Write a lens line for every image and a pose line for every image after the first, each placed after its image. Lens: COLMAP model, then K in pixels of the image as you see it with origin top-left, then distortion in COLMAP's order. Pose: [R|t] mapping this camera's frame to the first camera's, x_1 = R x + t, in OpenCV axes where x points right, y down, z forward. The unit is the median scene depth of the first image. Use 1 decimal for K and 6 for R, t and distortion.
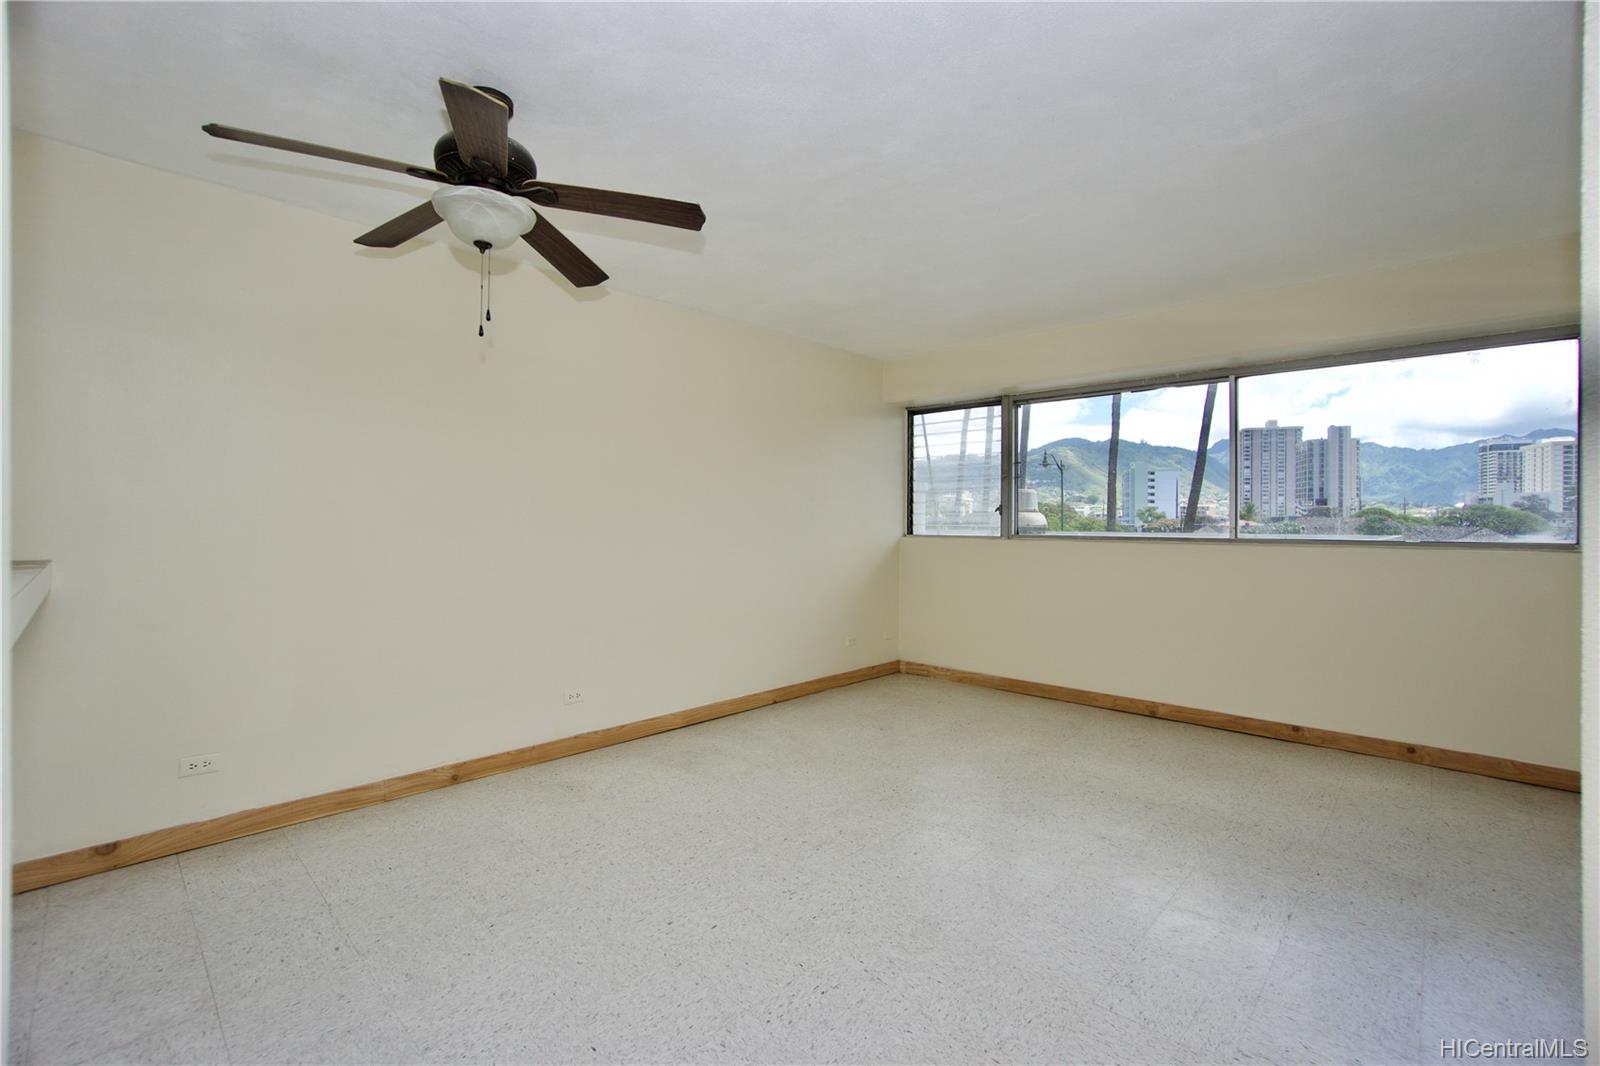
lens RADIAL K [[705.3, 0, 801.6], [0, 705.3, 527.6], [0, 0, 1]] dist [-0.024517, 0.001794]
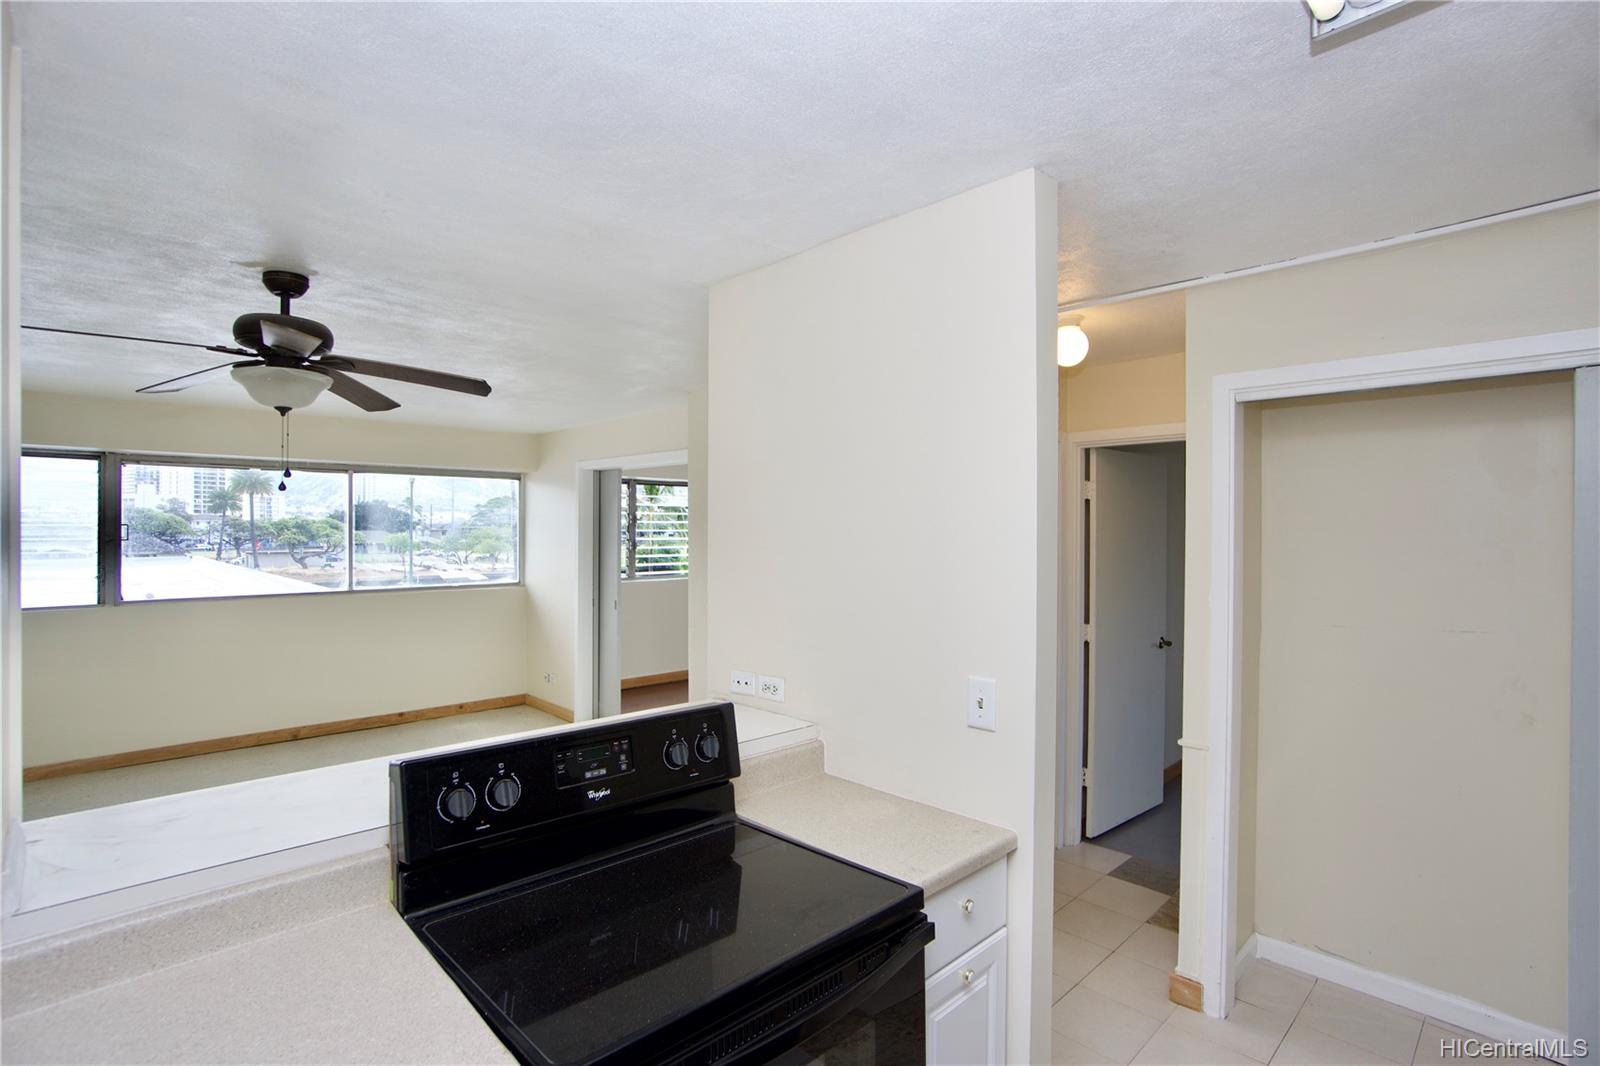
lens RADIAL K [[762.4, 0, 787.6], [0, 762.4, 535.2], [0, 0, 1]] dist [-0.011347, 0.001024]
pose [[0.052029, -0.015872, 0.998519, -0.771161], [0.003248, 0.999871, 0.015725, -0.106305], [-0.998640, 0.002425, 0.052074, 0.068747]]
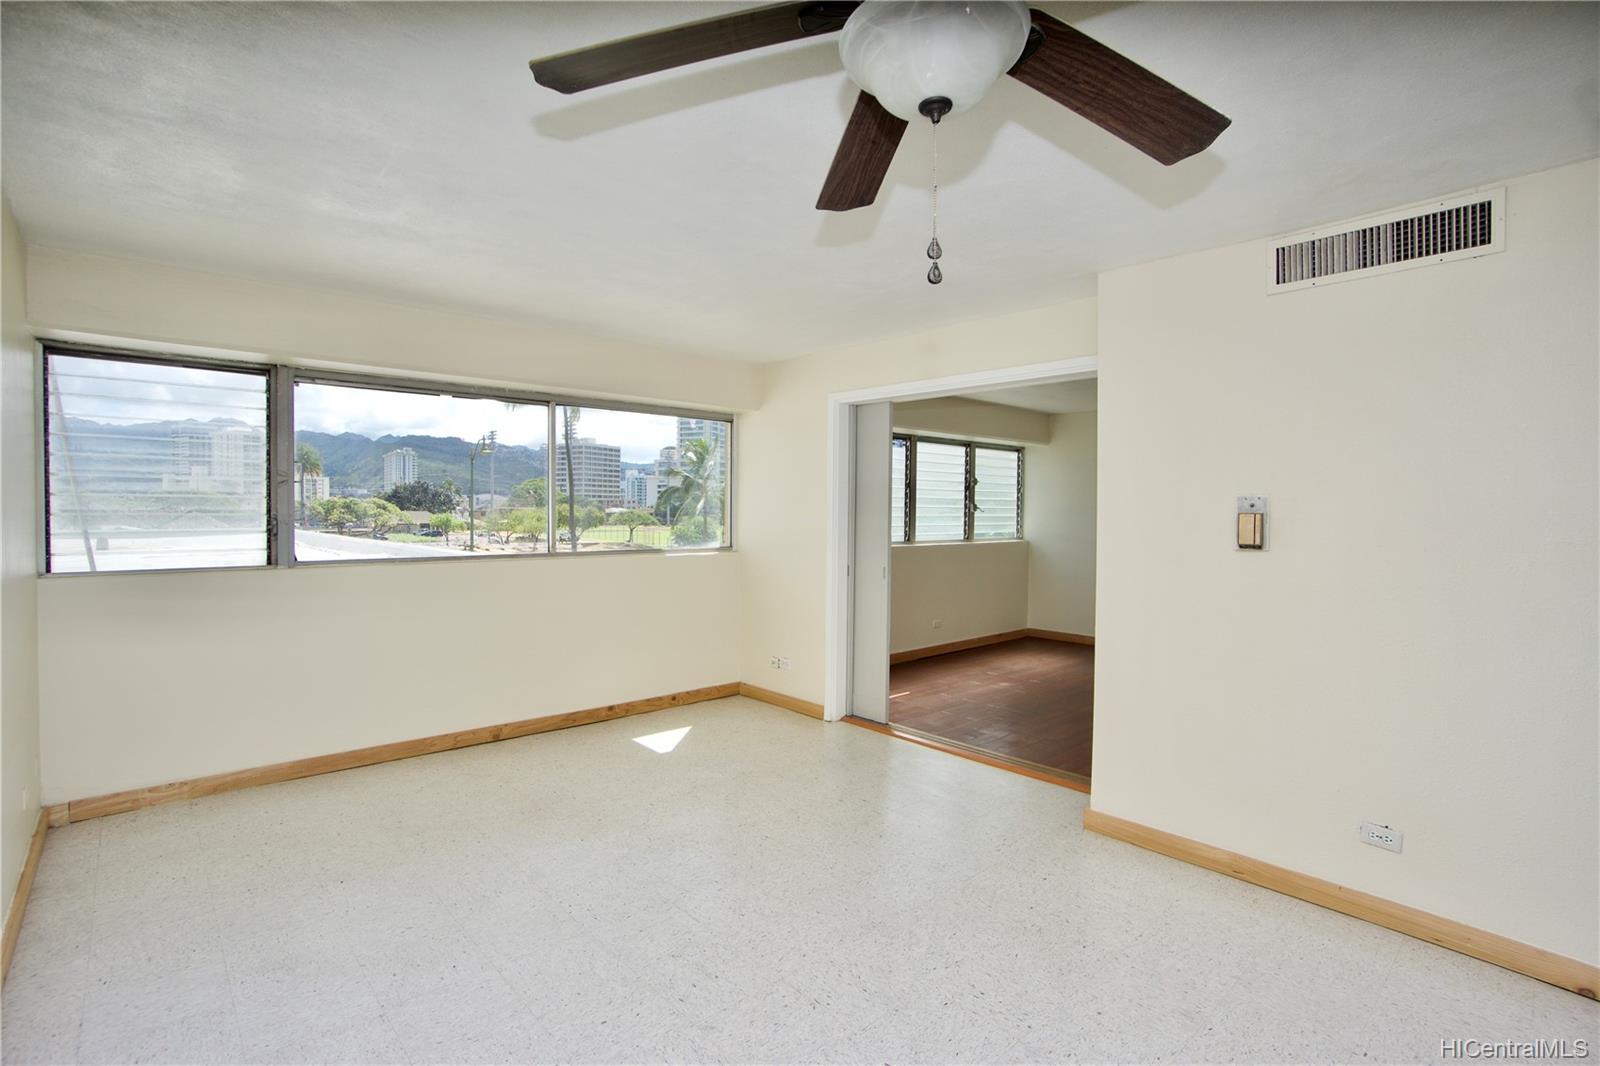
lens RADIAL K [[762.4, 0, 798.1], [0, 762.4, 529.2], [0, 0, 1]] dist [-0.011347, 0.001024]
pose [[0.087685, -0.032575, 0.995616, -0.496567], [0.001262, 0.999468, 0.032590, -0.055702], [-0.996147, -0.001601, 0.087679, 0.491512]]
